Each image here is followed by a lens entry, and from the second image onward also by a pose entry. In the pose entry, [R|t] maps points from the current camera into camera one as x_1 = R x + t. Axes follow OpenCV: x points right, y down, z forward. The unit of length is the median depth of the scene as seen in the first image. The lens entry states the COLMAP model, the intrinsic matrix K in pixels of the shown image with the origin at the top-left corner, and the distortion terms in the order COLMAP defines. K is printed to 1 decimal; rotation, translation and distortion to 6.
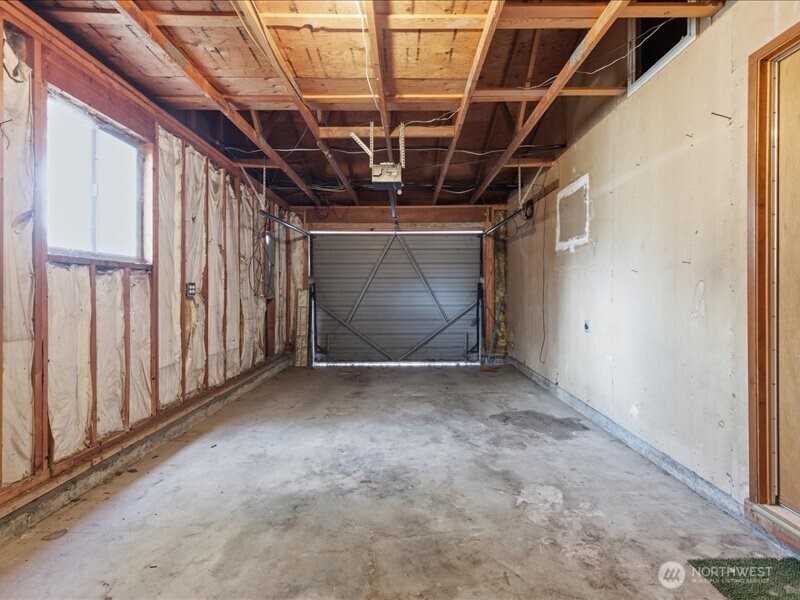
lens RADIAL K [[406.1, 0, 403.6], [0, 406.1, 293.3], [0, 0, 1]] dist [0.003353, -0.000590]
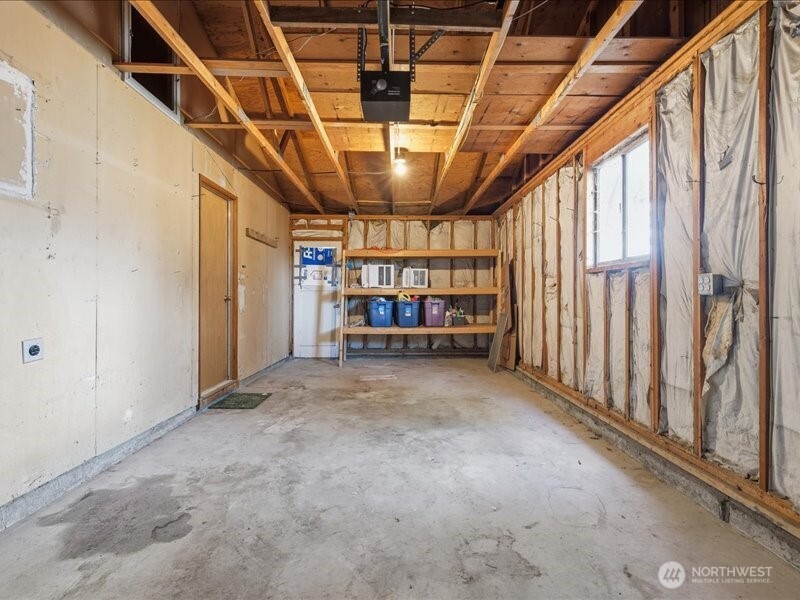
lens RADIAL K [[406.1, 0, 403.6], [0, 406.1, 293.3], [0, 0, 1]] dist [0.003353, -0.000590]
pose [[-0.999770, 0.002235, -0.021346, -0.079697], [0.002356, 0.999981, -0.005673, 0.010525], [0.021332, -0.005722, -0.999756, 2.456828]]
